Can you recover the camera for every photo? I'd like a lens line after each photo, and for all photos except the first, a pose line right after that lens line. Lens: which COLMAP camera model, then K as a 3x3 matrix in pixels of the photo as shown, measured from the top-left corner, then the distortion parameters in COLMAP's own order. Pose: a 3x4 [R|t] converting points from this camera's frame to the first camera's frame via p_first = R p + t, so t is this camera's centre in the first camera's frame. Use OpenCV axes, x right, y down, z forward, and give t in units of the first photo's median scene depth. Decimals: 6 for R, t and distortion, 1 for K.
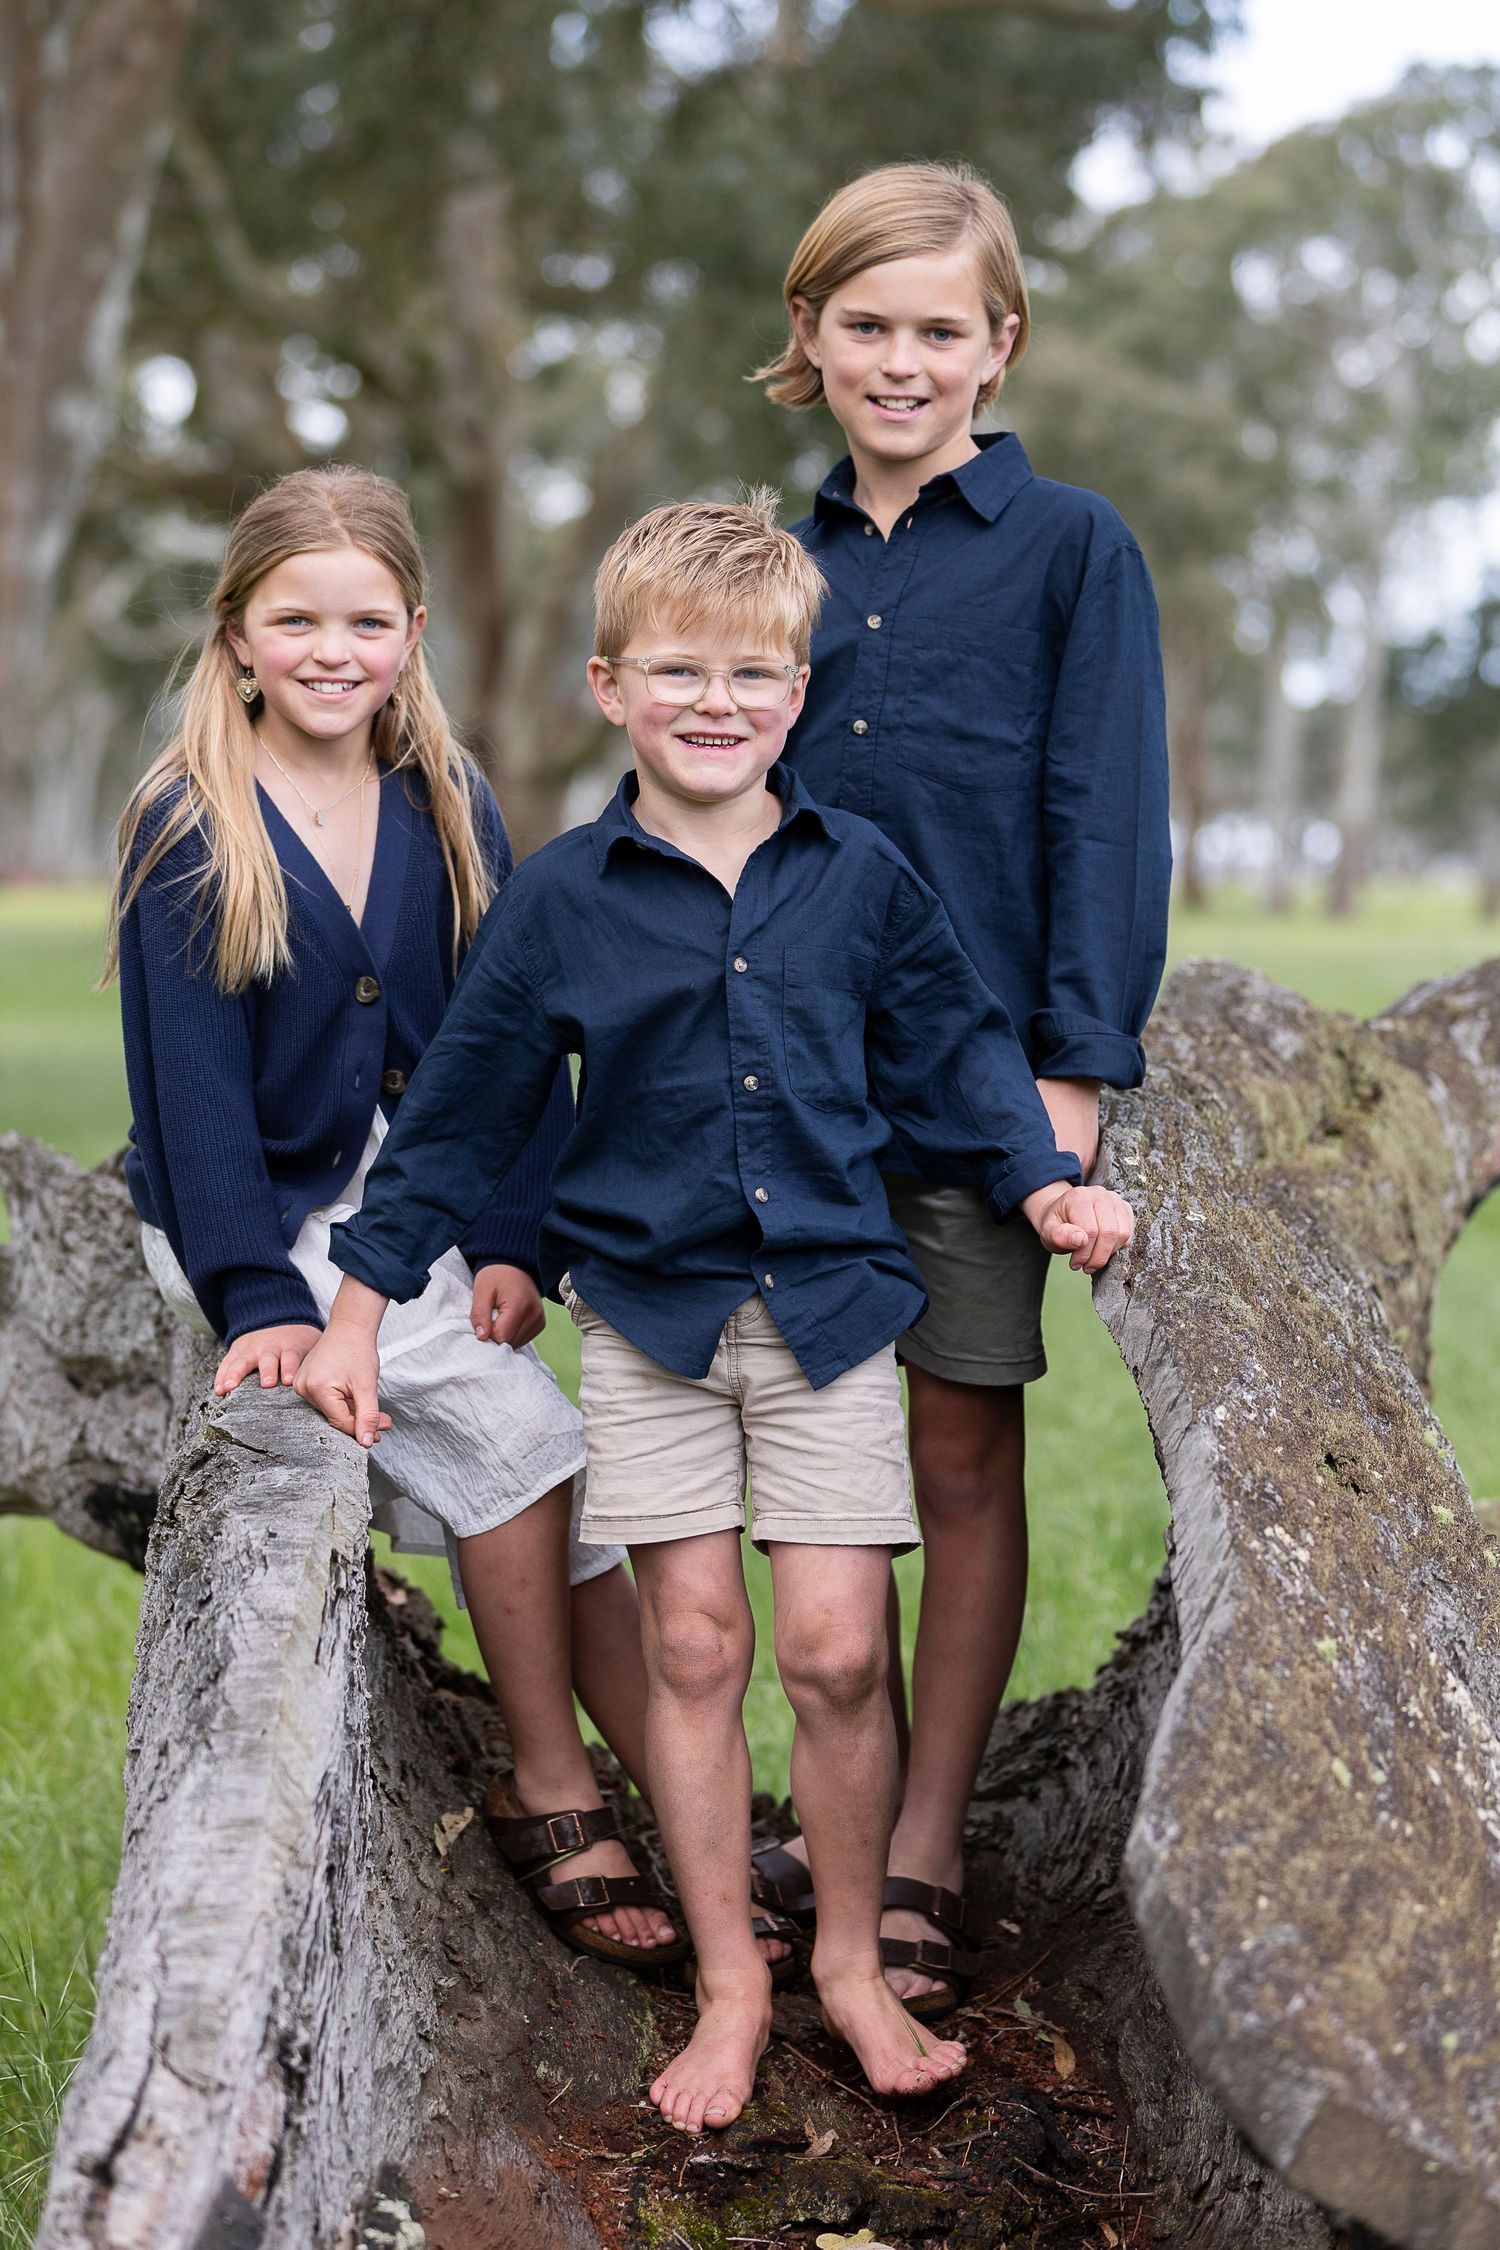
lens RADIAL K [[5509.8, 0, 752.2], [0, 5509.8, 1125.9], [0, 0, 1]] dist [-0.013390, 0.000000]
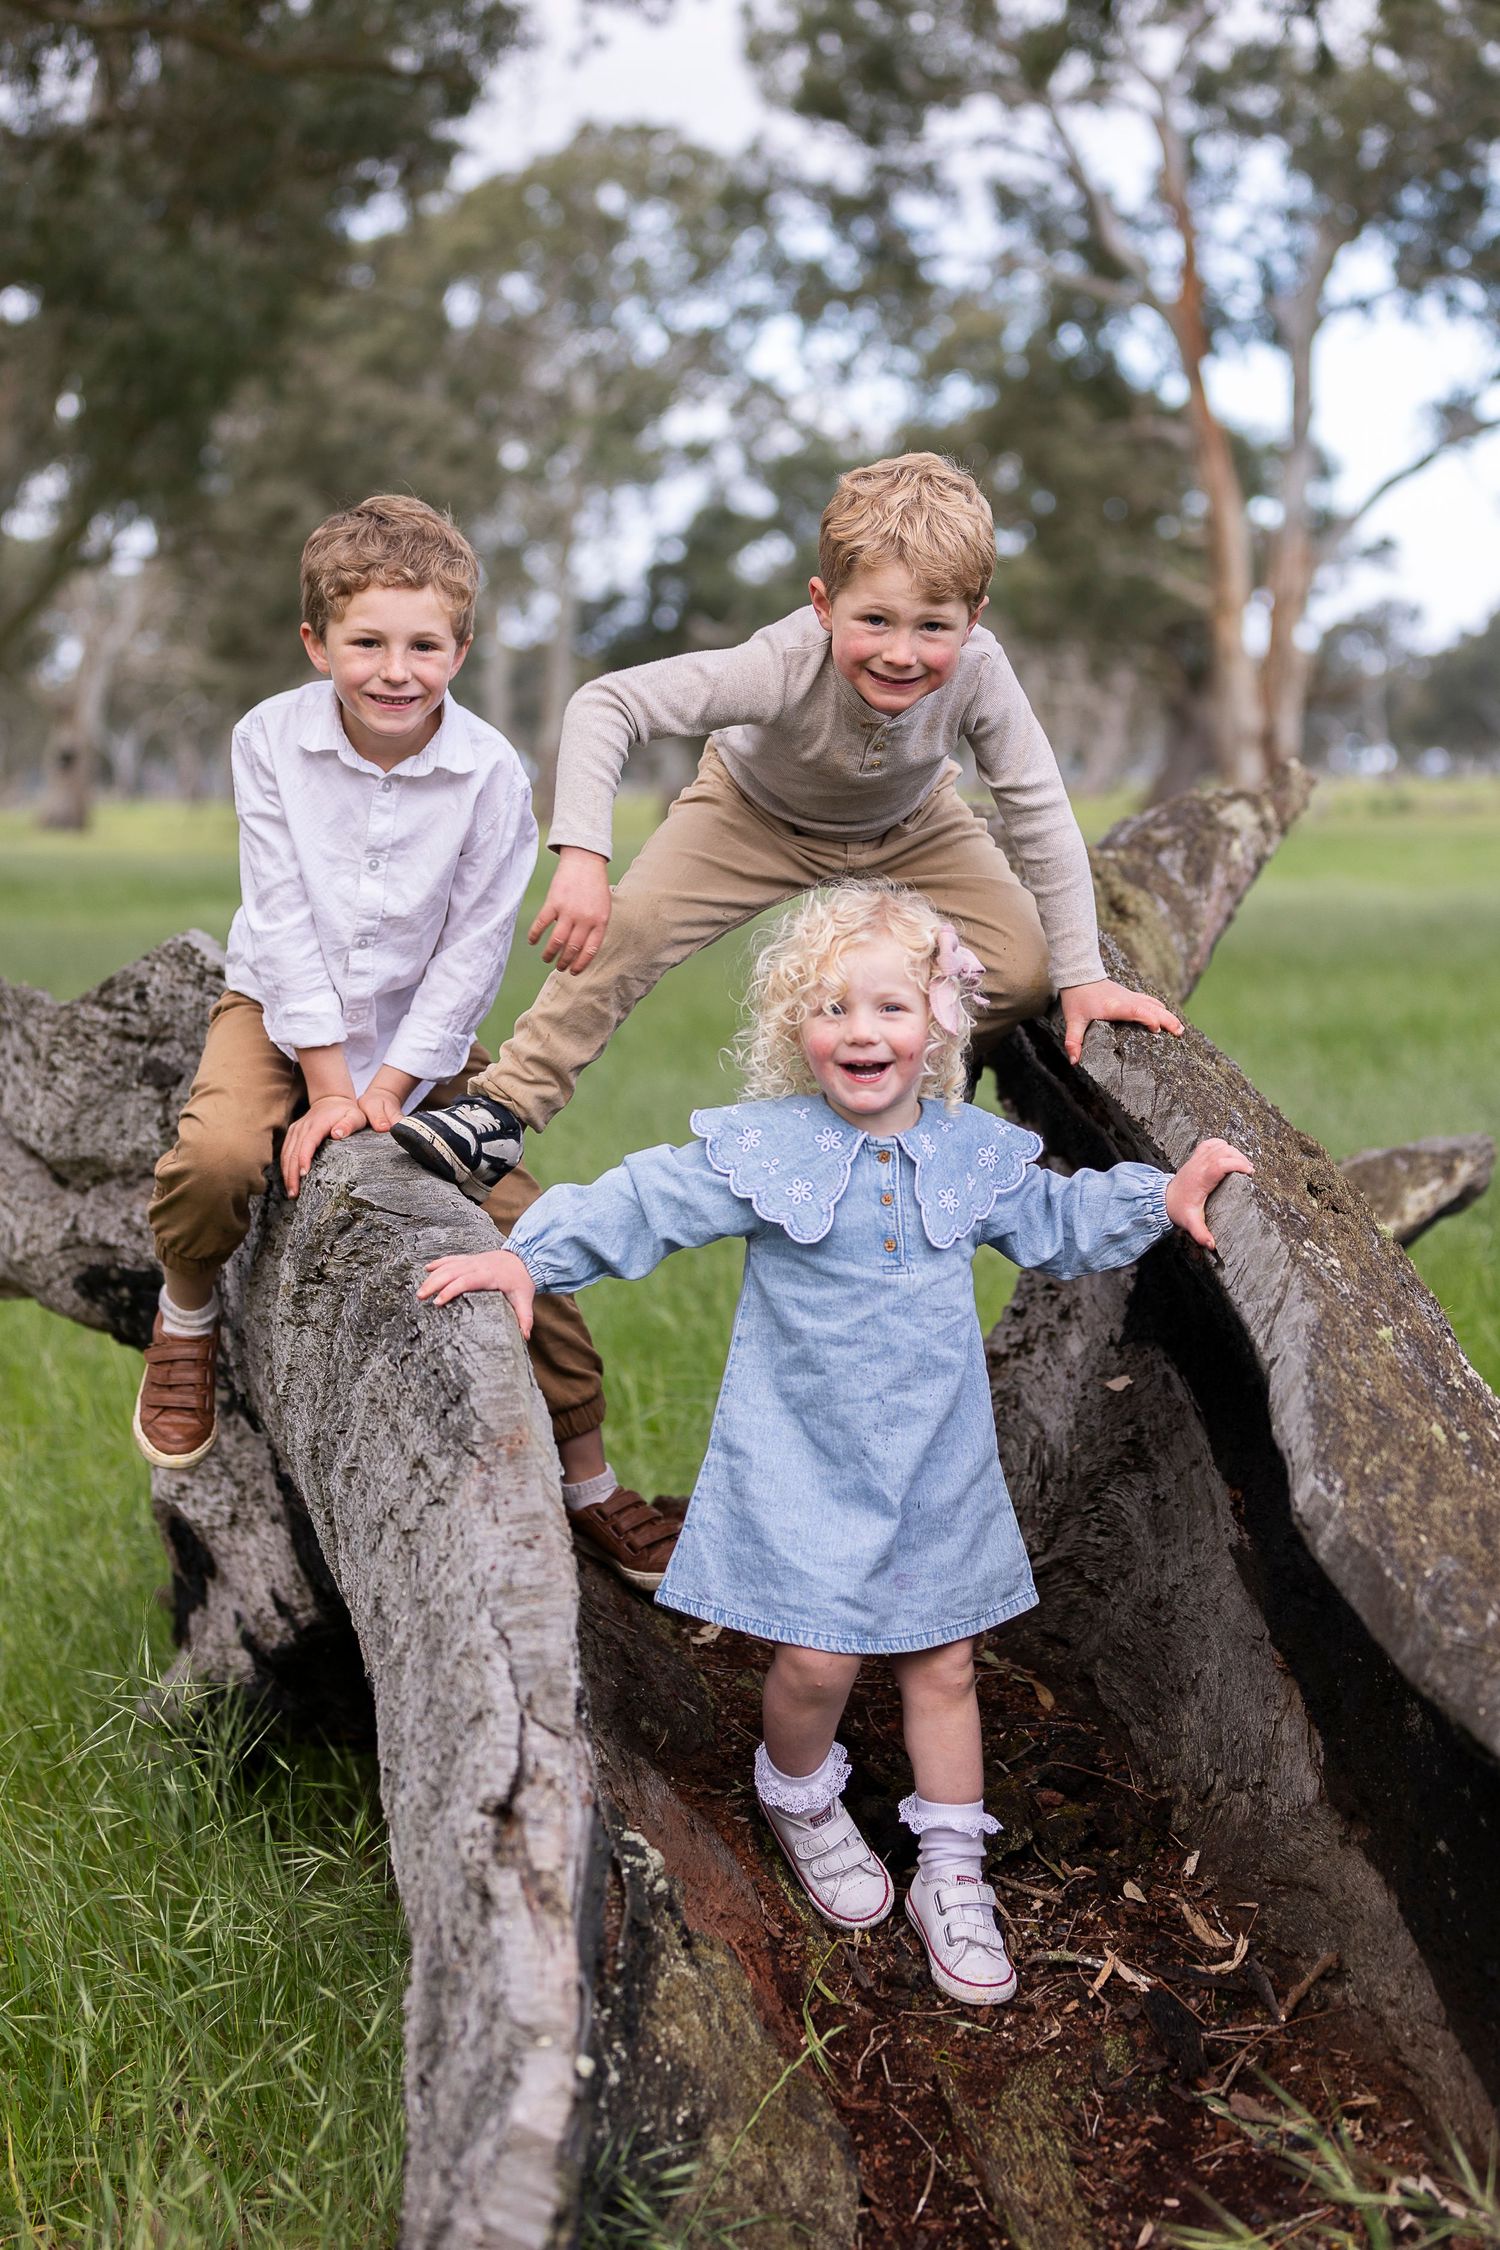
lens RADIAL K [[4465.8, 0, 746.8], [0, 4465.8, 1124.1], [0, 0, 1]] dist [0.017618, 0.000000]
pose [[0.988700, -0.033150, 0.146193, -0.158660], [0.028920, 0.999102, 0.030961, 0.012061], [-0.147088, -0.026383, 0.988771, 0.041606]]
